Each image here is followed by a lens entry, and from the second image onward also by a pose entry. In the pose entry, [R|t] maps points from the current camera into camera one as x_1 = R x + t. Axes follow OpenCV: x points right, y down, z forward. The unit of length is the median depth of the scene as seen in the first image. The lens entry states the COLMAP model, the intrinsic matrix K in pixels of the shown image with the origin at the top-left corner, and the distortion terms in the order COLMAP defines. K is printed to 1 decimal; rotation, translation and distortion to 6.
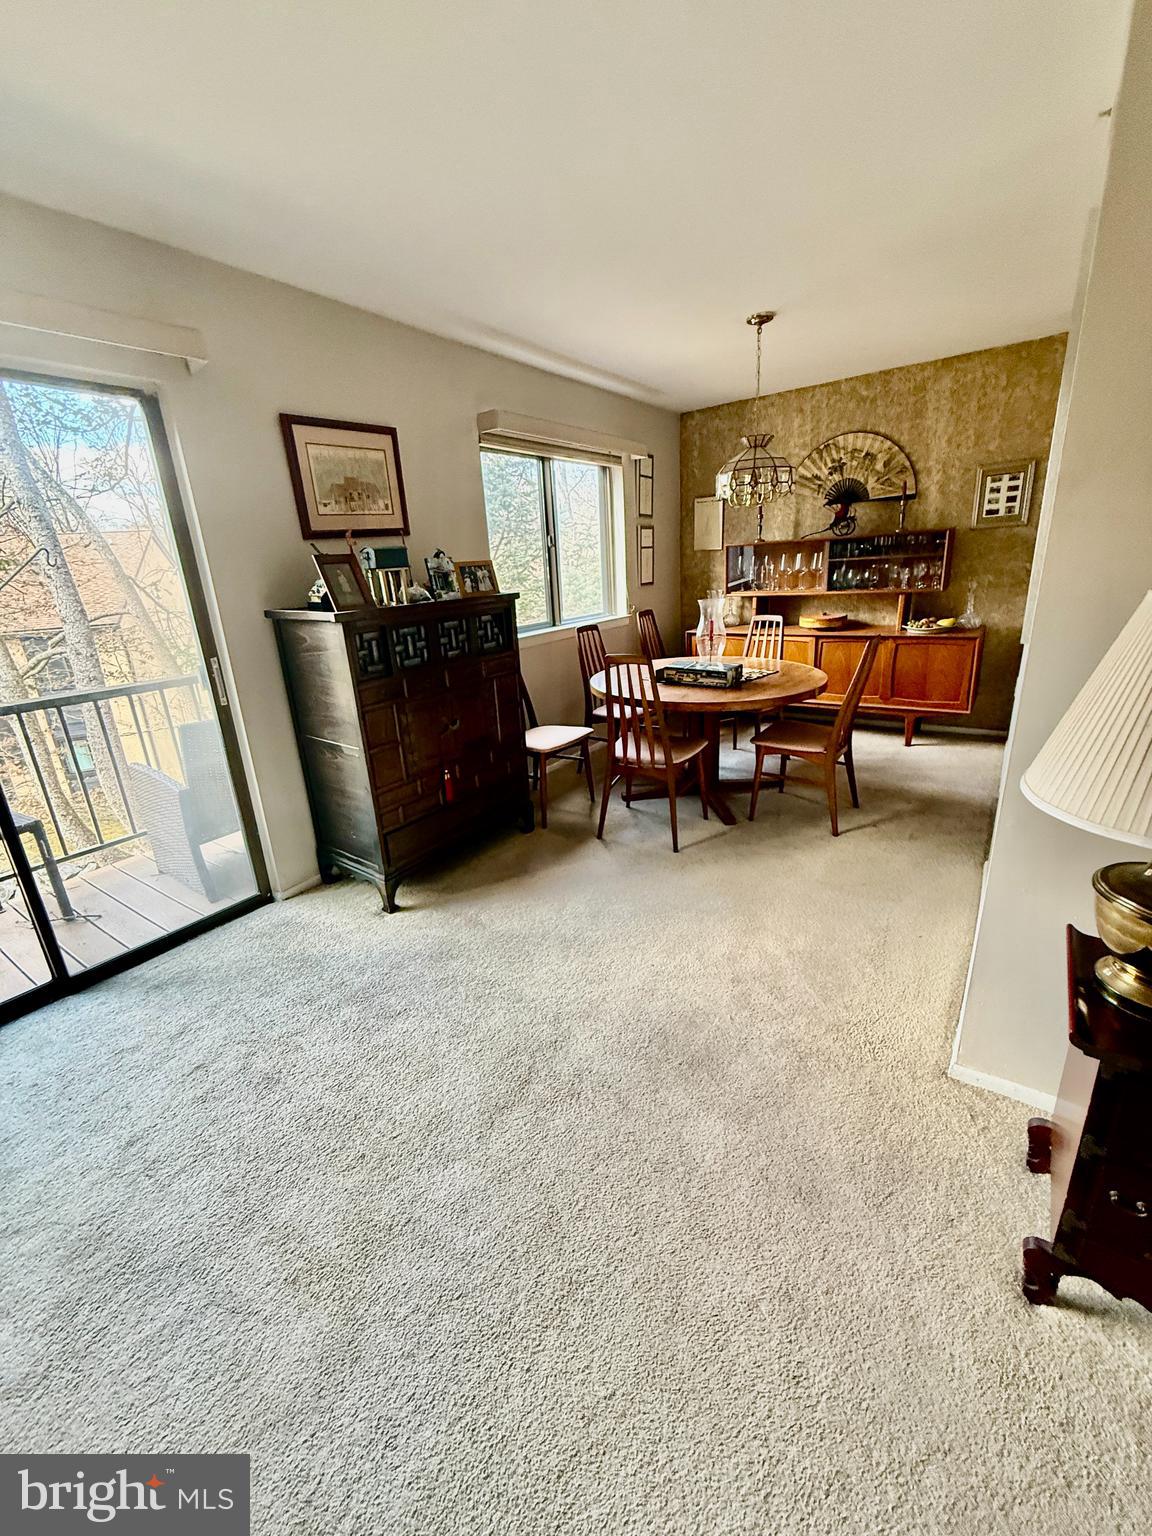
lens RADIAL K [[612.0, 0, 577.6], [0, 612.0, 763.4], [0, 0, 1]] dist [-0.000646, 0.000030]
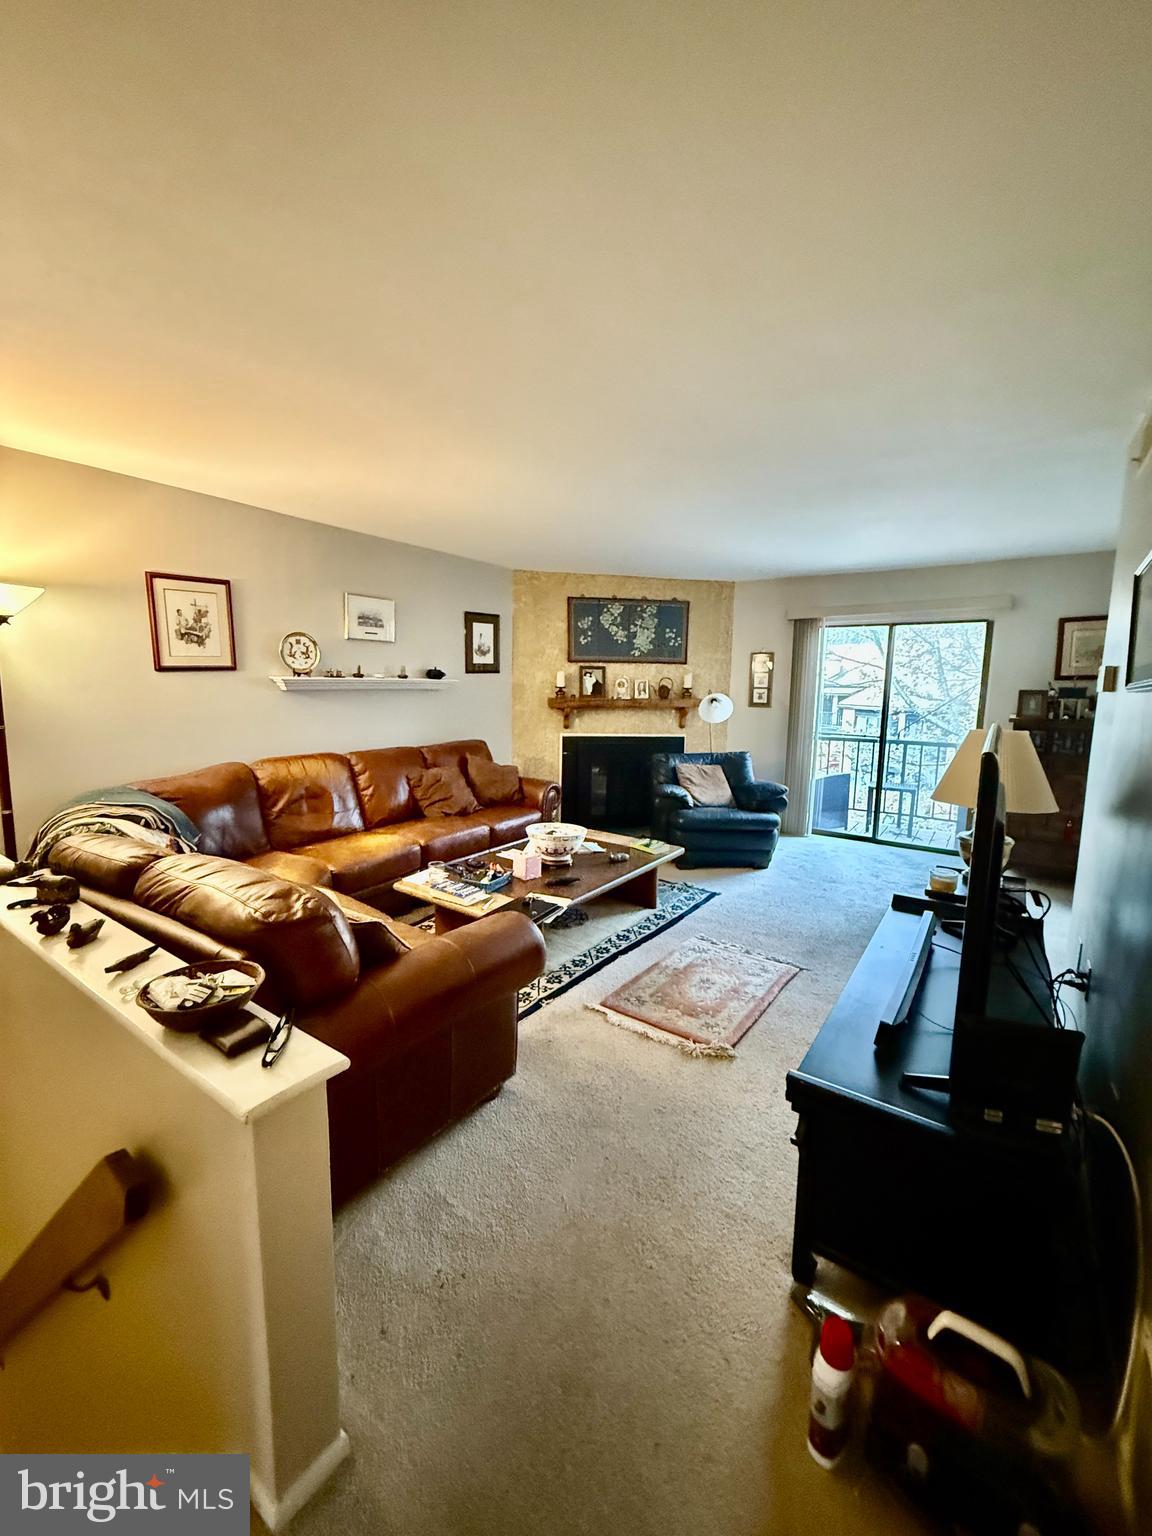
lens RADIAL K [[612.0, 0, 577.6], [0, 612.0, 763.4], [0, 0, 1]] dist [-0.000646, 0.000030]
pose [[0.007972, 0.191359, -0.981488, 0.907833], [-0.322197, 0.929665, 0.178638, -0.000879], [0.946639, 0.314808, 0.069067, -0.262680]]
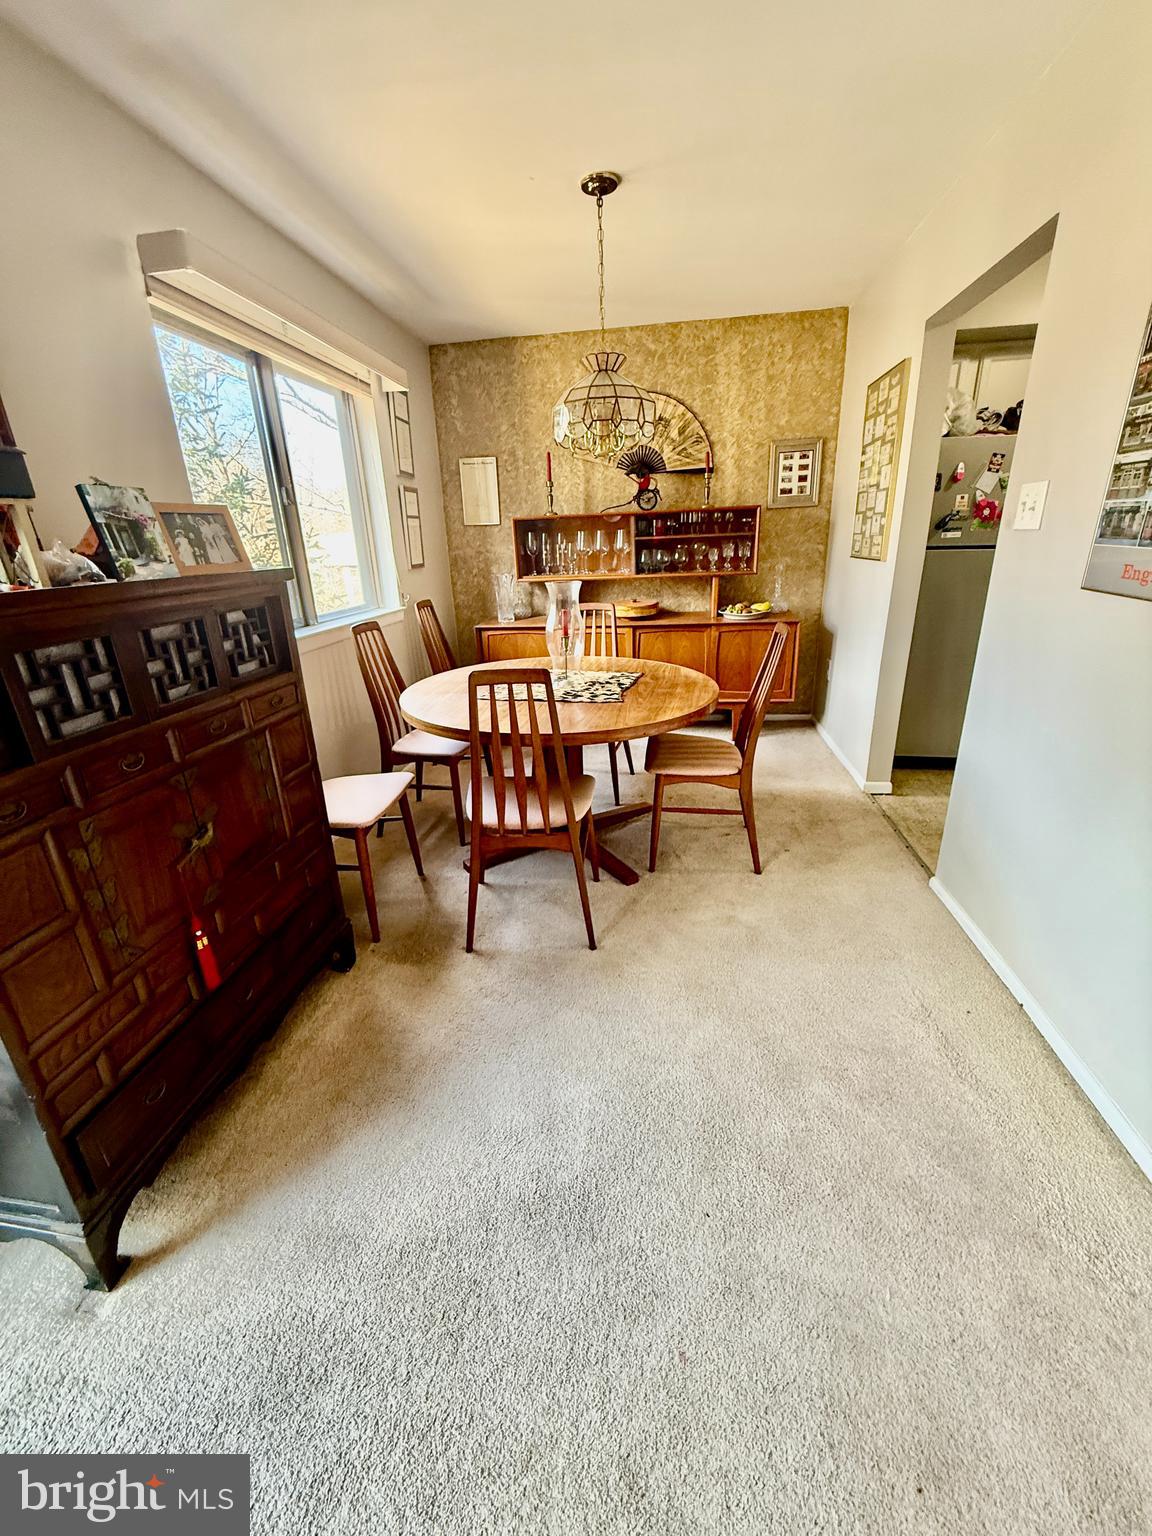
lens RADIAL K [[612.0, 0, 577.6], [0, 612.0, 763.4], [0, 0, 1]] dist [-0.000646, 0.000030]
pose [[0.887410, -0.135100, 0.440740, -0.098110], [0.129732, 0.990640, 0.042451, -0.070315], [-0.442350, 0.019507, 0.896630, 0.292641]]
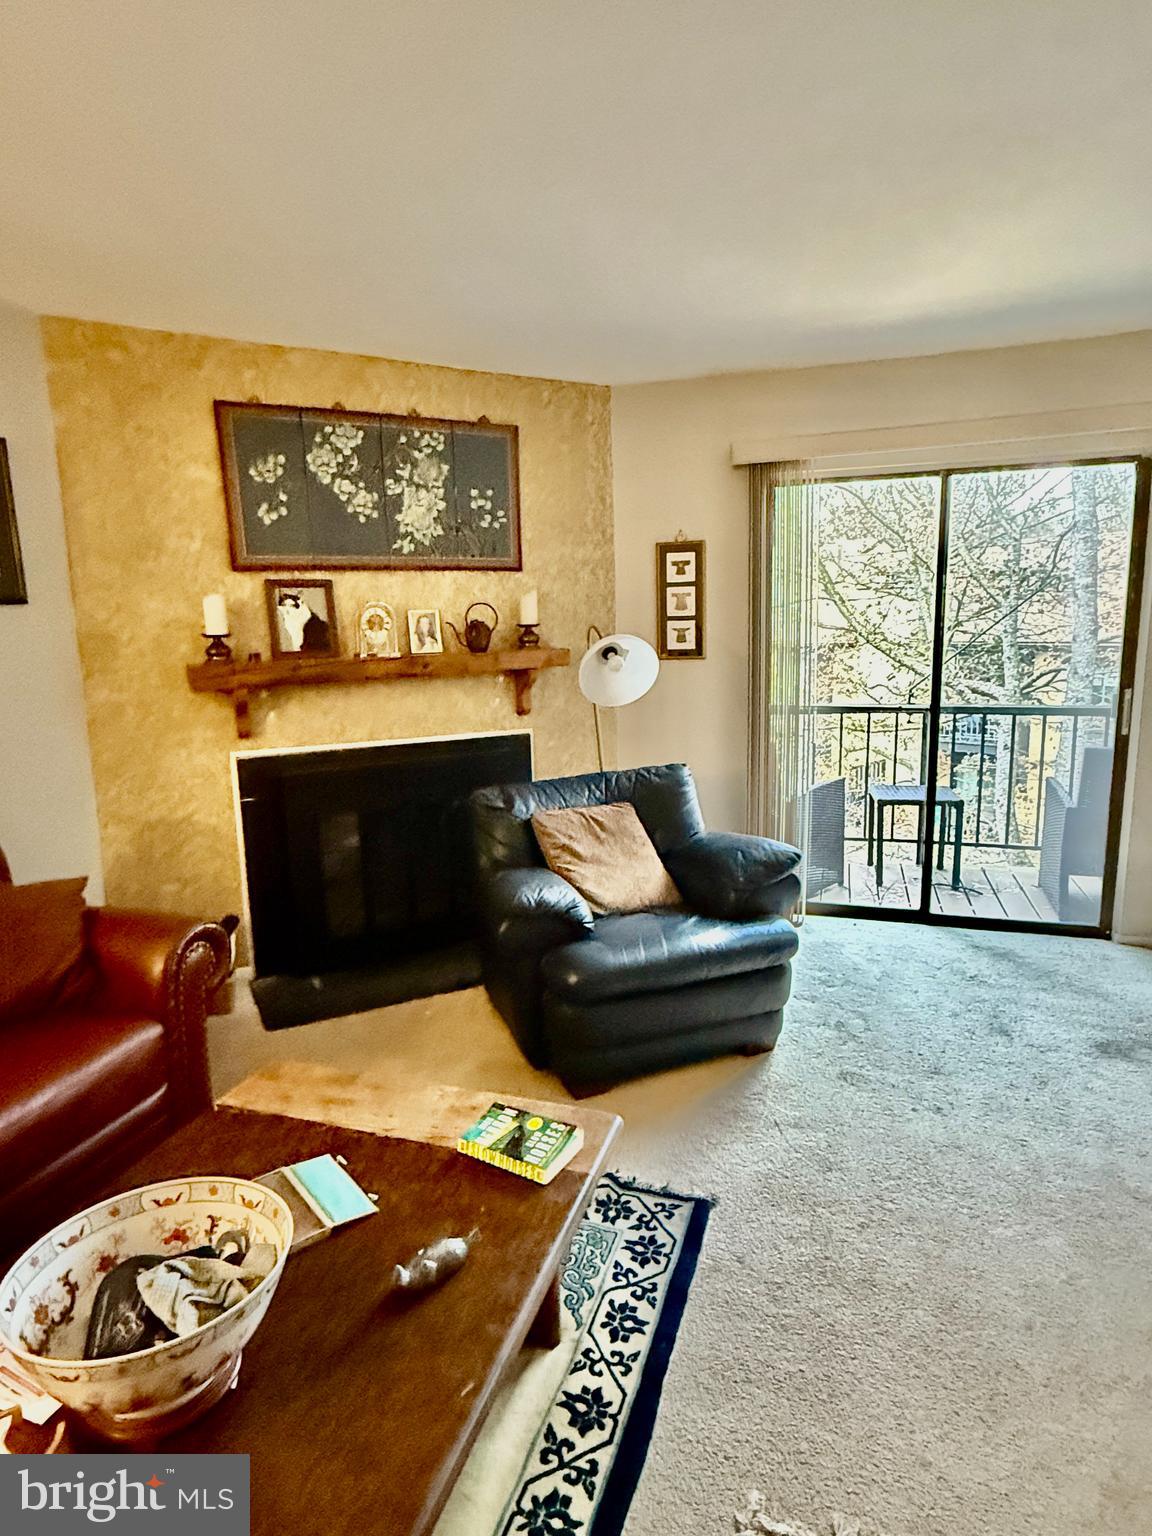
lens RADIAL K [[870.8, 0, 580.9], [0, 870.8, 769.2], [0, 0, 1]] dist [0.000058, -0.000337]
pose [[0.307627, 0.210097, -0.928022, 0.317973], [-0.285104, 0.950859, 0.120759, 0.027960], [0.907789, 0.227434, 0.352409, -0.207159]]
